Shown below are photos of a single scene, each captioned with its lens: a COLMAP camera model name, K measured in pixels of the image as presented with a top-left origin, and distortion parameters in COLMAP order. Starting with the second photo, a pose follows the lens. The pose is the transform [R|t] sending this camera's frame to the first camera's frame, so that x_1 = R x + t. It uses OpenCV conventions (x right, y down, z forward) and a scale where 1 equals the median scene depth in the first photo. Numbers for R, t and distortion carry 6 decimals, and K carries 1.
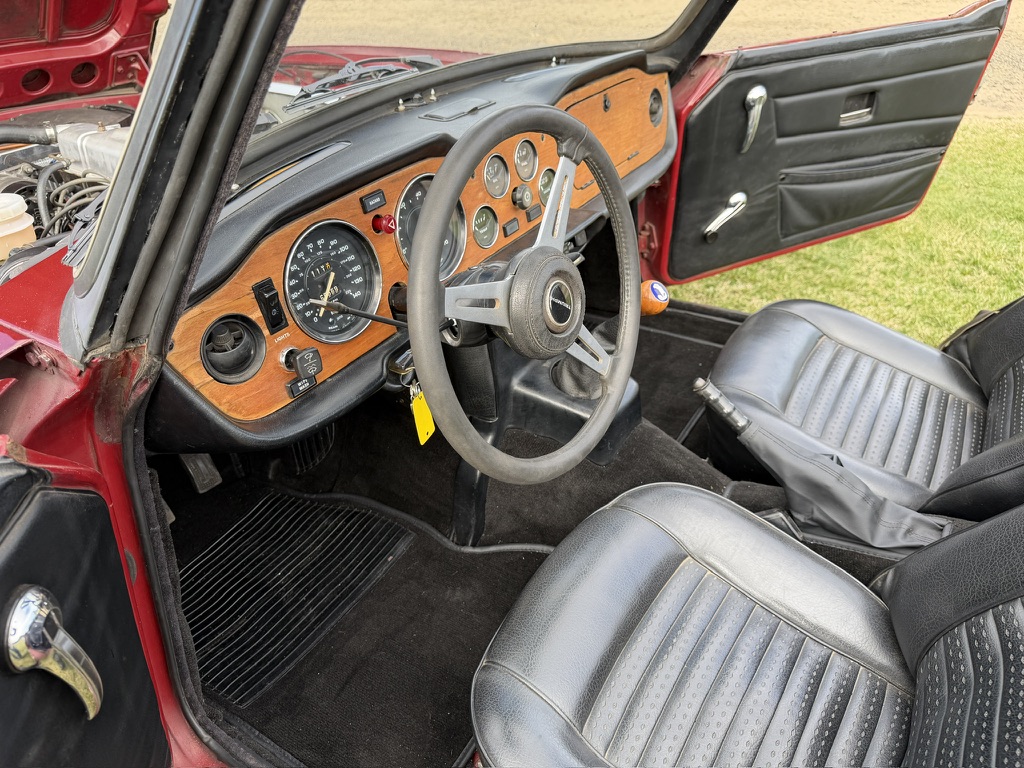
lens RADIAL K [[731.8, 0, 512.0], [0, 731.8, 384.0], [0, 0, 1]] dist [-0.004731, -0.003451]
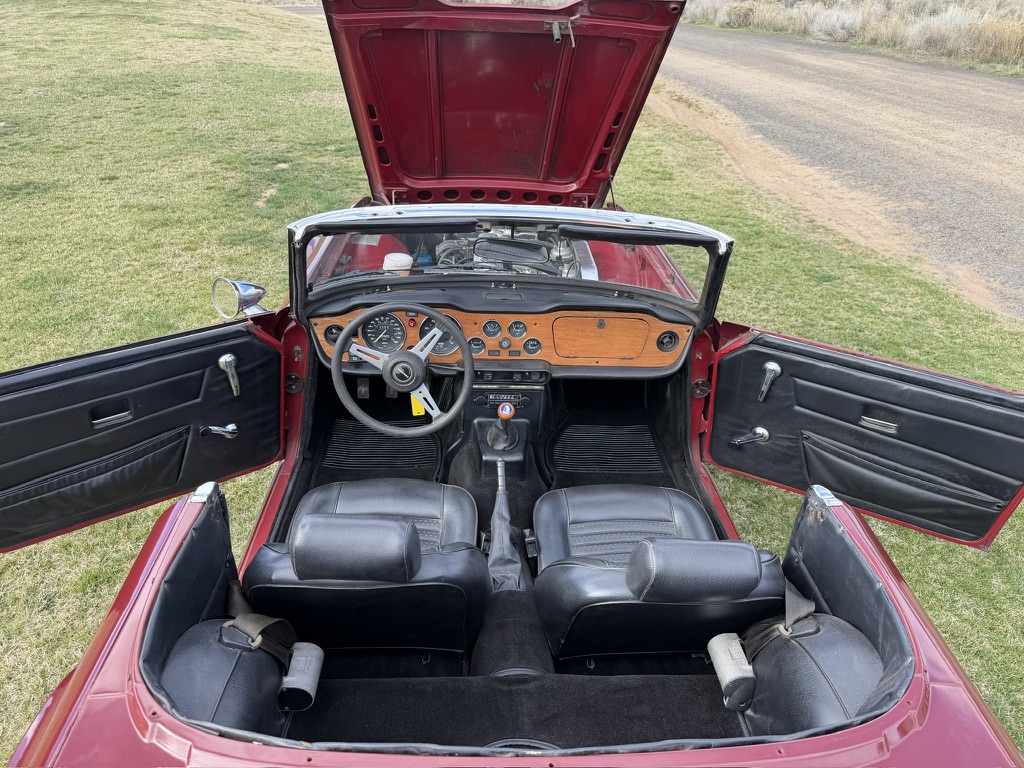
lens RADIAL K [[709.6, 0, 512.0], [0, 709.6, 384.0], [0, 0, 1]] dist [0.002517, 0.000621]
pose [[0.576230, 0.460867, -0.674952, 0.971477], [-0.511027, 0.847667, 0.142518, -0.307464], [0.637817, 0.262796, 0.723967, -0.281221]]
